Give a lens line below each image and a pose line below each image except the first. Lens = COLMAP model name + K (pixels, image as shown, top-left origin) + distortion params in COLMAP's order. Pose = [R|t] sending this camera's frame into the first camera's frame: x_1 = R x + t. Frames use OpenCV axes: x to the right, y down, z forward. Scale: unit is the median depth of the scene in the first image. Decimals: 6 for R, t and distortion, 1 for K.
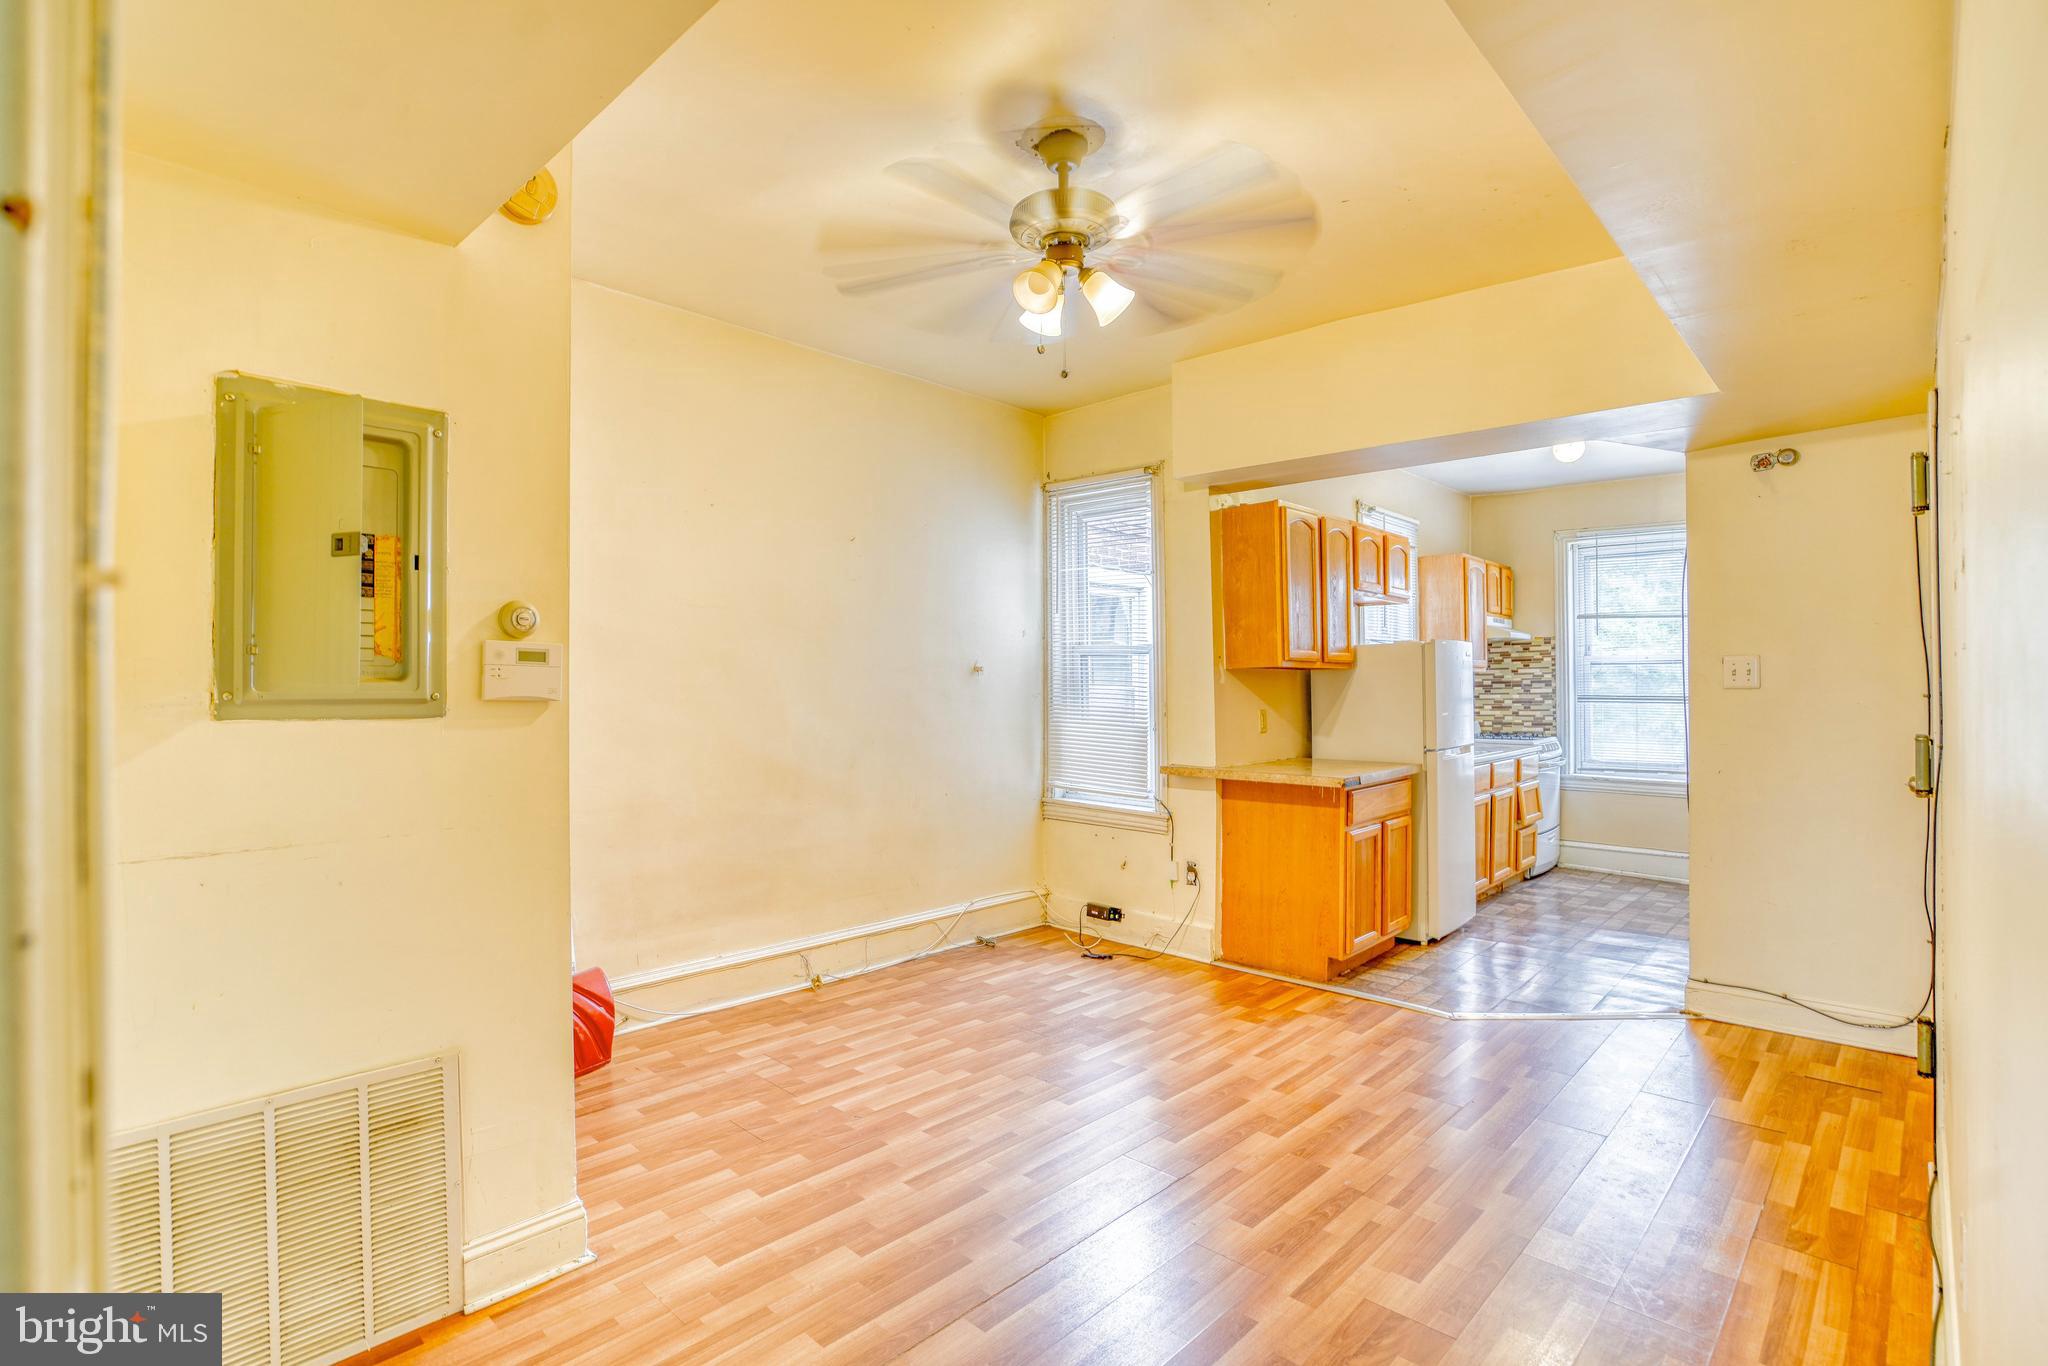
lens RADIAL K [[955.9, 0, 1019.2], [0, 955.9, 677.5], [0, 0, 1]] dist [-0.045113, 0.016120]
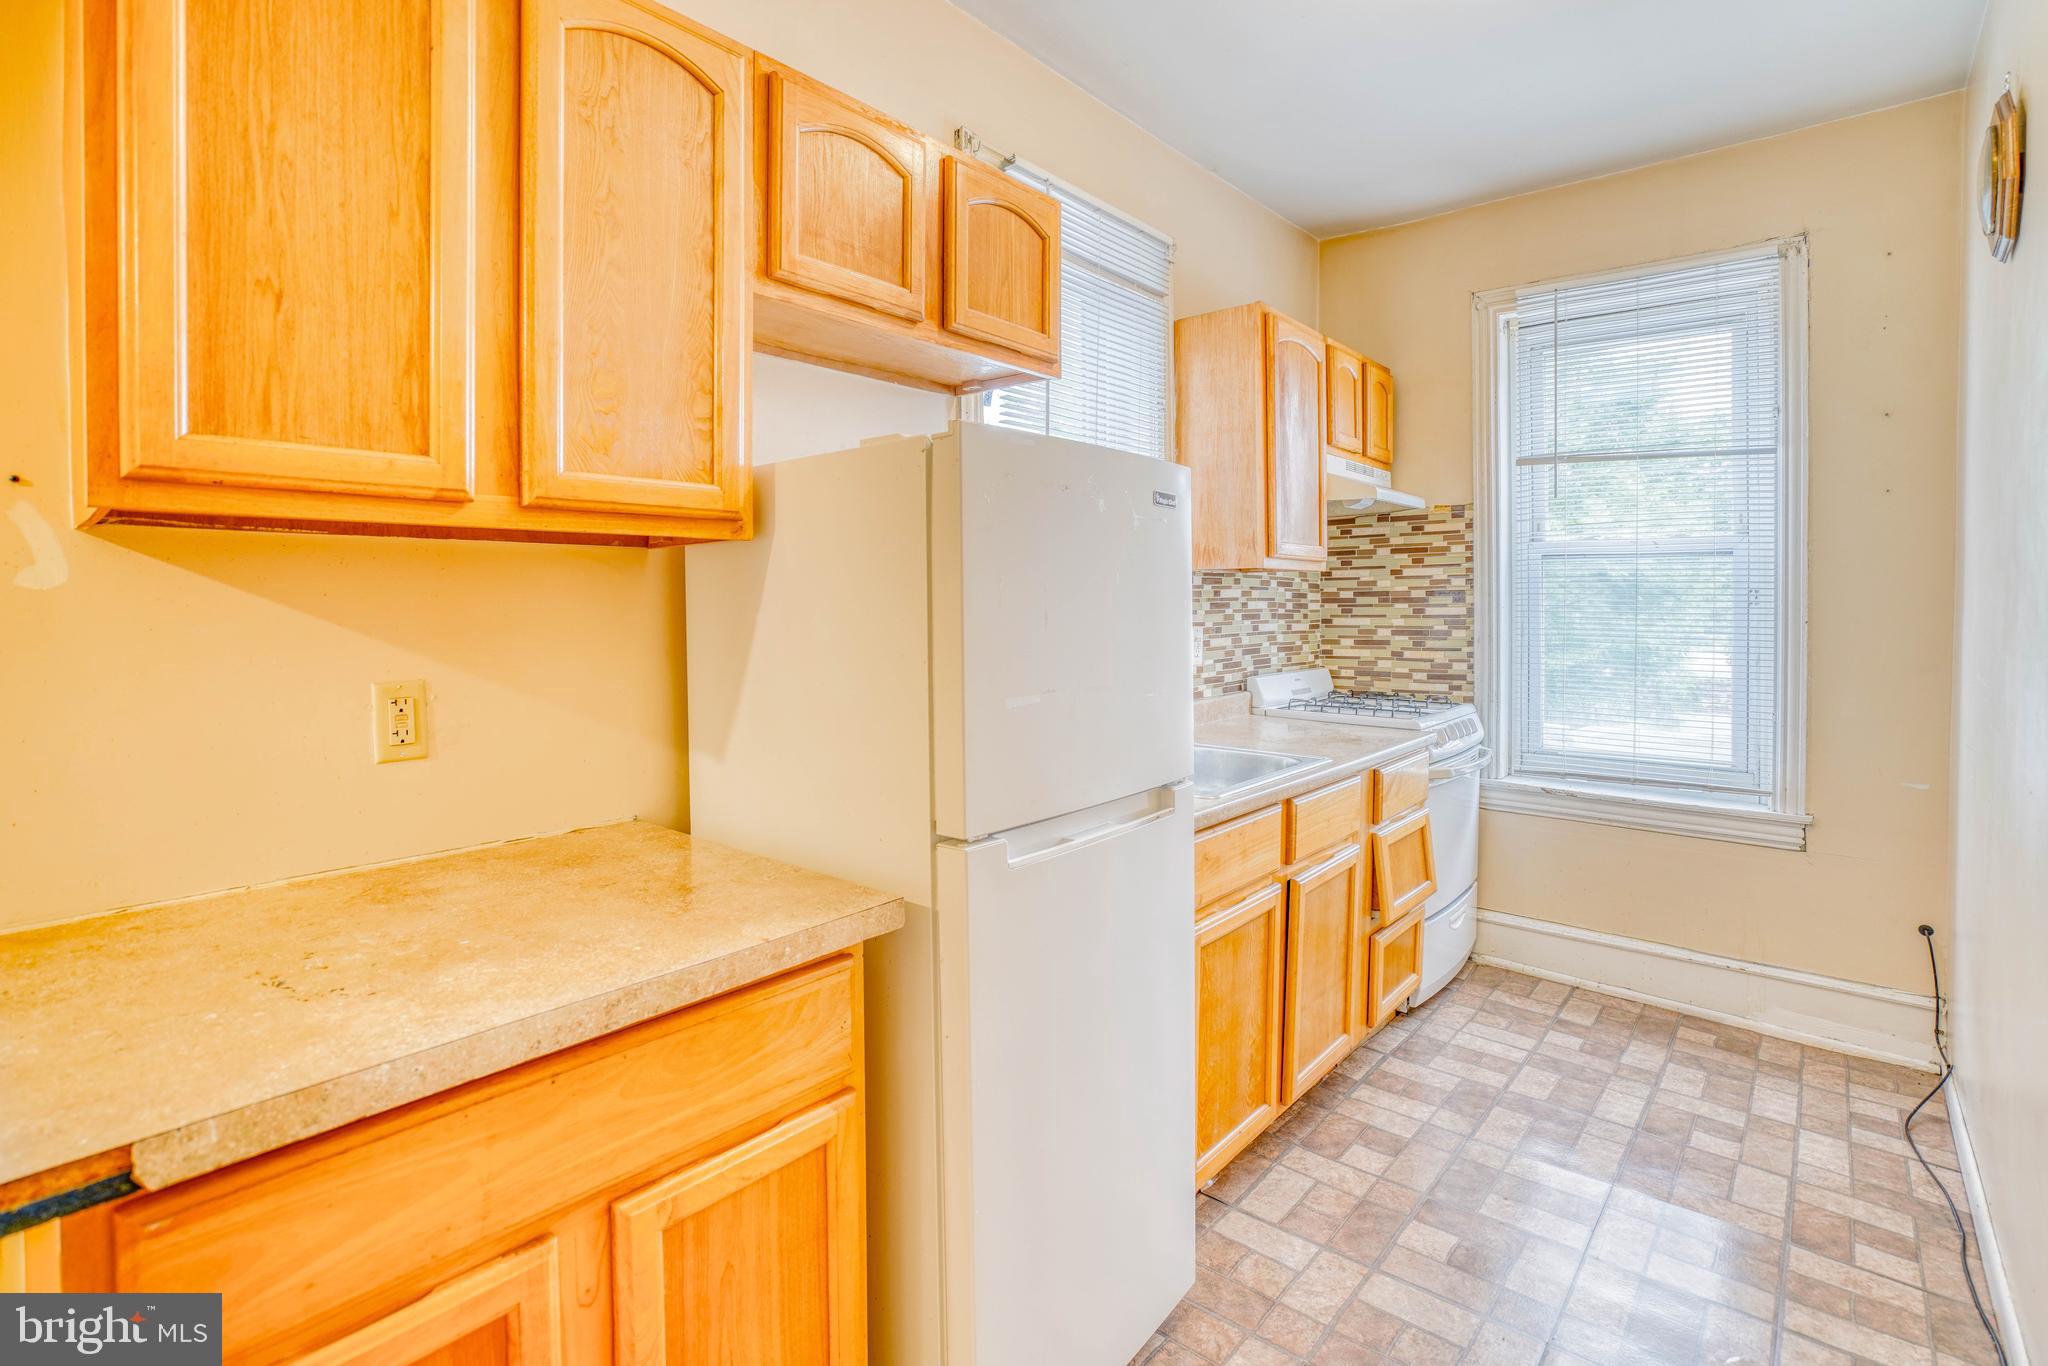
lens RADIAL K [[955.9, 0, 1020.5], [0, 955.9, 601.2], [0, 0, 1]] dist [-0.045113, 0.016120]
pose [[0.999327, 0.001647, 0.036650, 0.352071], [-0.002090, 0.999925, 0.012061, 0.003819], [-0.036627, -0.012130, 0.999255, 0.575561]]
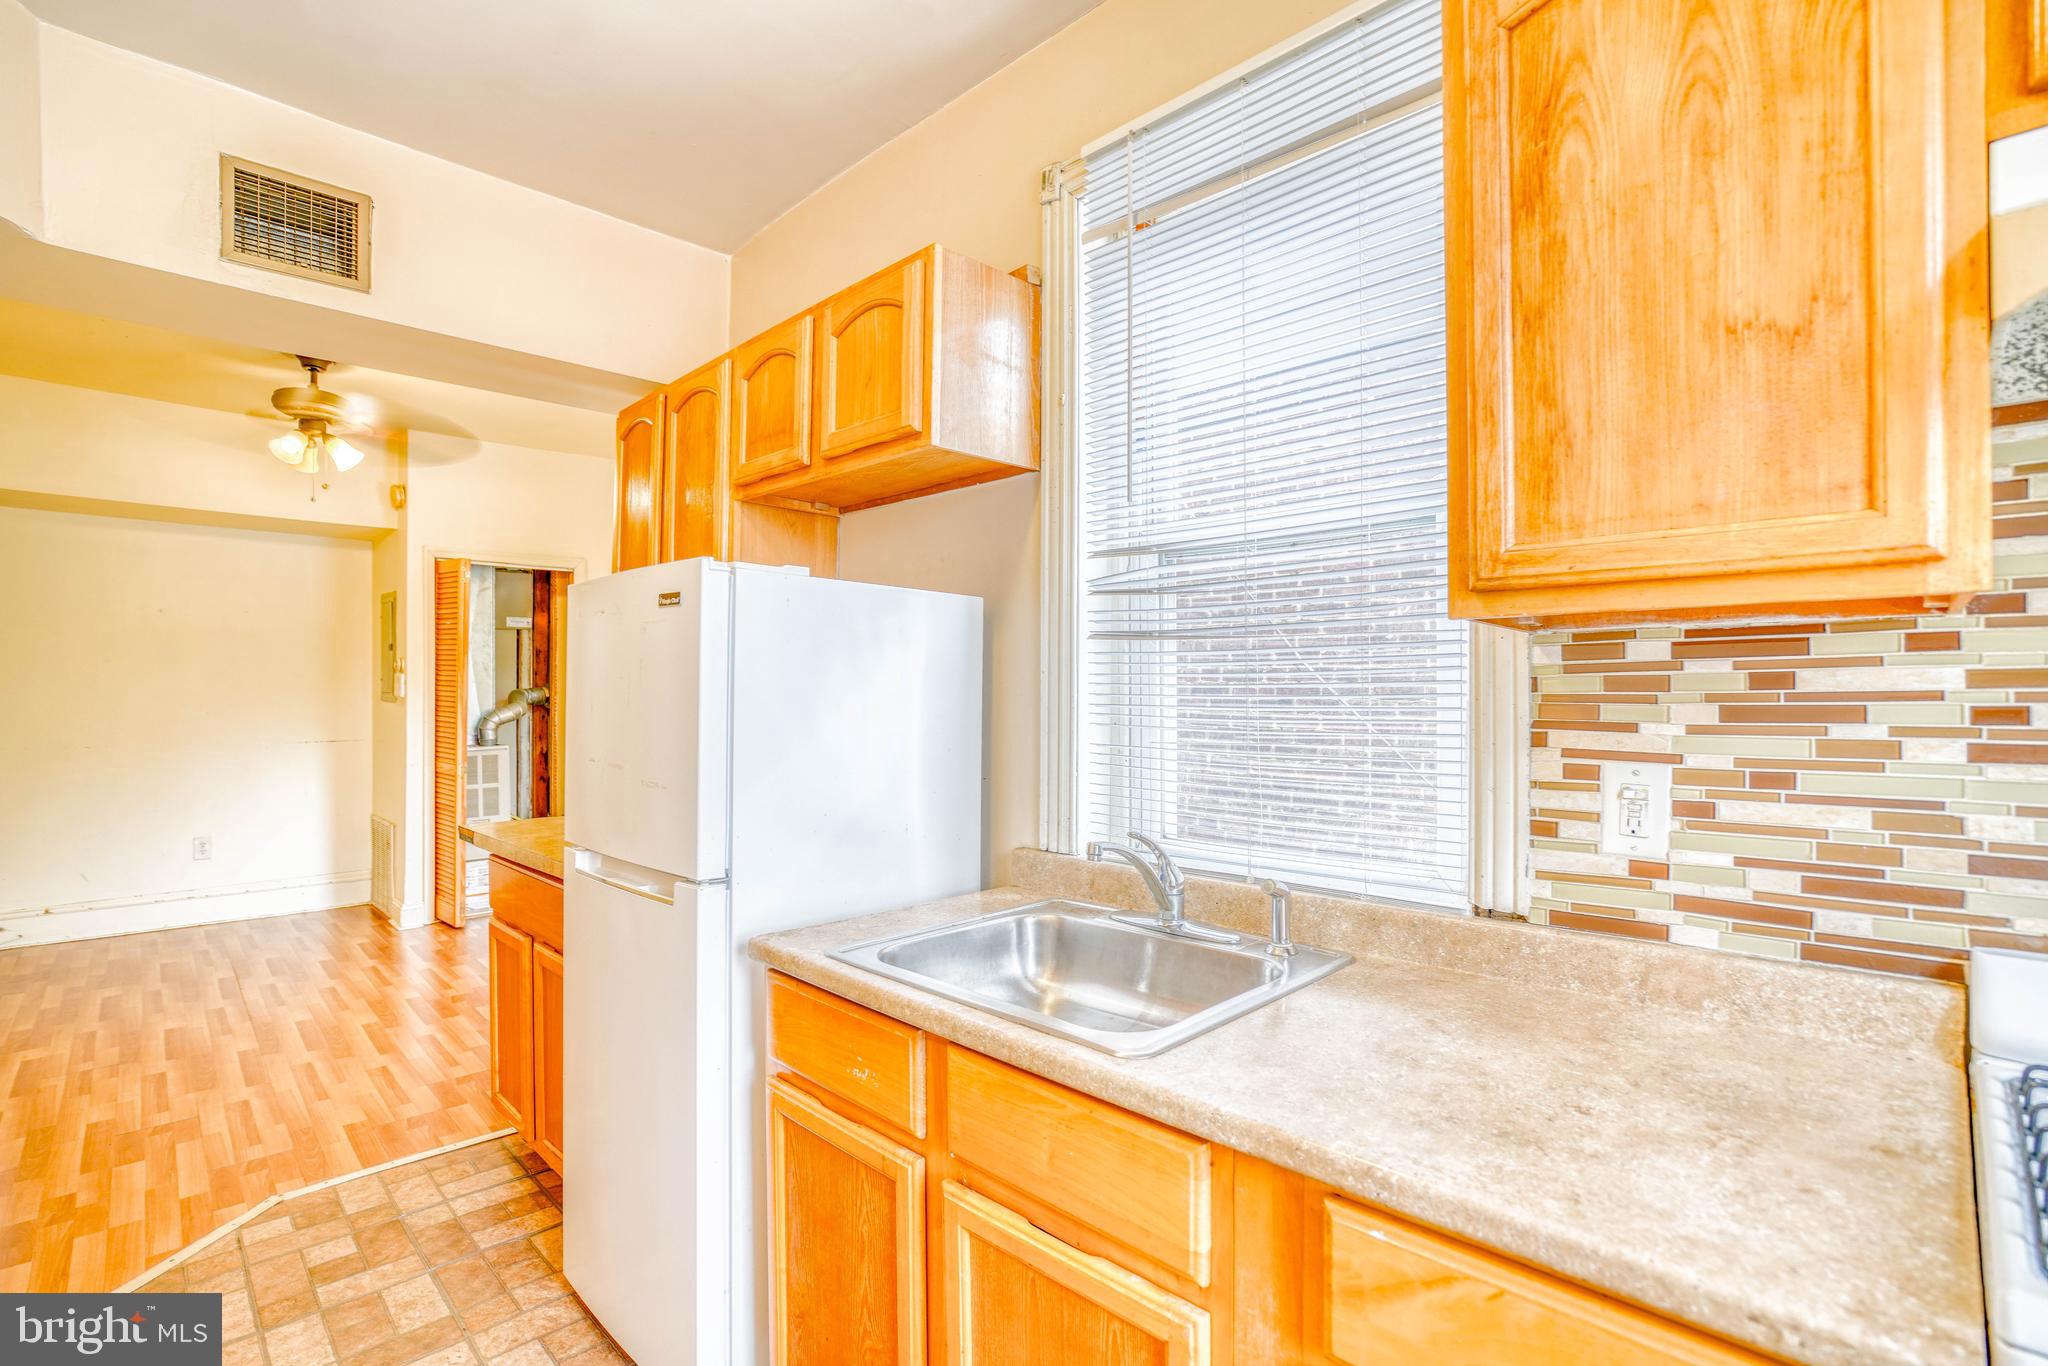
lens RADIAL K [[955.9, 0, 1040.4], [0, 955.9, 678.5], [0, 0, 1]] dist [-0.045113, 0.016120]
pose [[-0.029692, -0.006119, -0.999540, 0.664598], [0.016365, 0.999844, -0.006607, 0.004095], [0.999425, -0.016553, -0.029588, 0.943599]]
